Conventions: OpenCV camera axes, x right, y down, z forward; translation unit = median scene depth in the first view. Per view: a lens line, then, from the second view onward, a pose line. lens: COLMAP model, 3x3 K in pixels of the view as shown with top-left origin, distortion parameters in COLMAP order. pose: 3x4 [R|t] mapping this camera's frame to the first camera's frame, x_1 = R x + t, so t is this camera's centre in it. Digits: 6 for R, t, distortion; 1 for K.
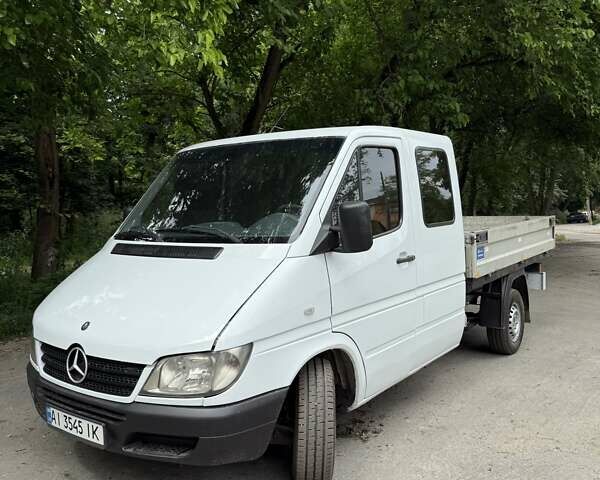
lens RADIAL K [[555.2, 0, 300.0], [0, 555.2, 240.0], [0, 0, 1]] dist [0.157091, -0.364042]
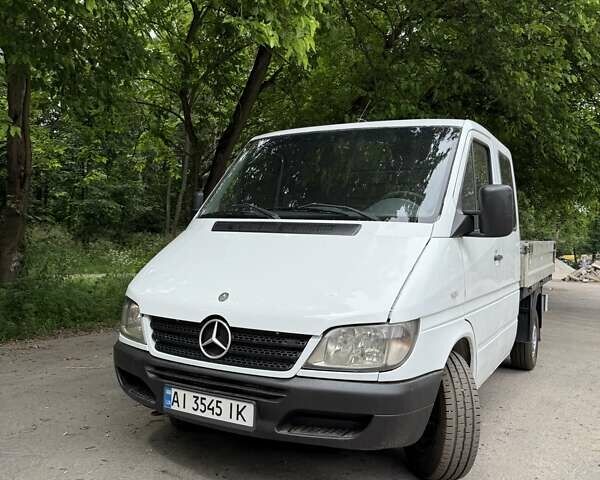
lens RADIAL K [[555.2, 0, 300.0], [0, 555.2, 240.0], [0, 0, 1]] dist [0.157091, -0.364042]
pose [[0.988490, 0.058691, 0.139436, -0.294736], [-0.049767, 0.996535, -0.066645, 0.086268], [-0.142864, 0.058939, 0.987986, 0.056982]]
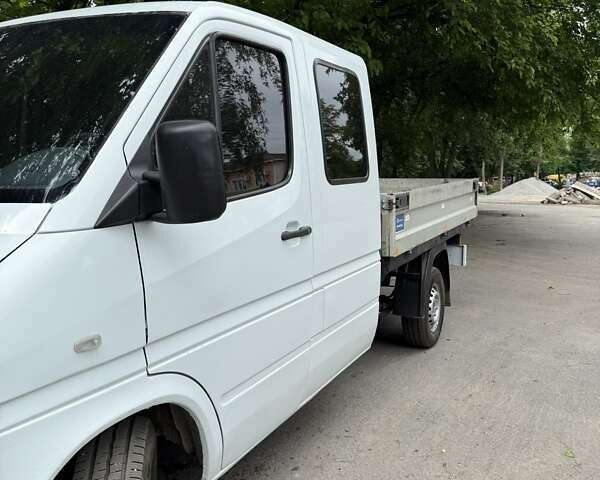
lens RADIAL K [[555.2, 0, 300.0], [0, 555.2, 240.0], [0, 0, 1]] dist [0.157091, -0.364042]
pose [[0.986606, 0.001146, 0.163118, 0.089399], [-0.010684, 0.998282, 0.057611, 0.006081], [-0.162772, -0.058582, 0.984923, 0.373800]]
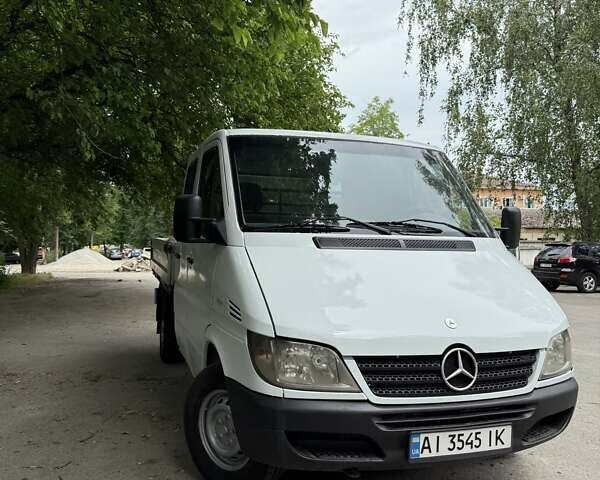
lens RADIAL K [[555.9, 0, 301.8], [0, 555.9, 243.8], [0, 0, 1]] dist [0.158052, -0.371942]
pose [[0.580512, 0.032780, 0.813592, -0.920889], [0.022396, 0.998169, -0.056196, 0.055879], [-0.813944, 0.050844, 0.578715, 0.516414]]
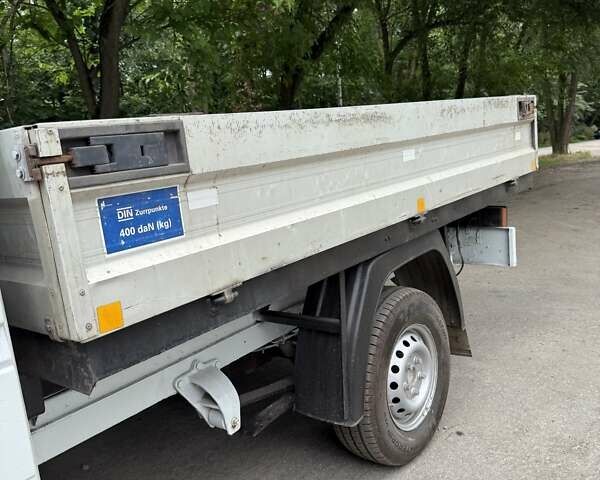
lens RADIAL K [[555.2, 0, 300.0], [0, 555.2, 240.0], [0, 0, 1]] dist [0.157091, -0.364042]
pose [[0.996685, -0.066387, -0.047035, 0.508608], [0.071101, 0.991725, 0.106889, 0.014544], [0.039550, -0.109879, 0.993158, 0.981371]]
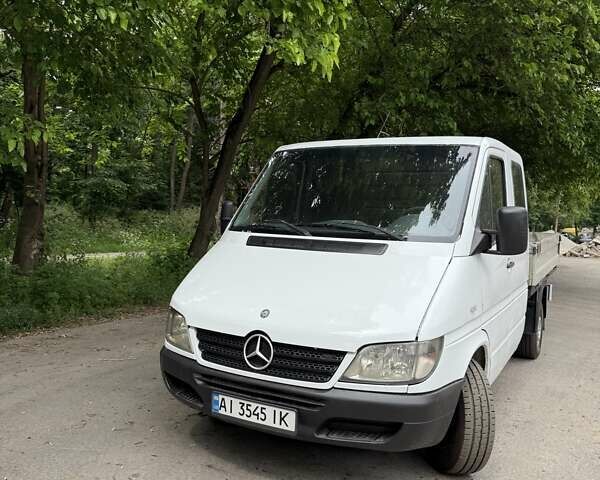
lens RADIAL K [[554.1, 0, 301.4], [0, 554.1, 244.1], [0, 0, 1]] dist [0.157895, -0.356733]
pose [[0.988514, 0.049931, 0.142639, -0.352087], [-0.048810, 0.998744, -0.011353, 0.026188], [-0.143027, 0.004261, 0.989710, -0.004608]]
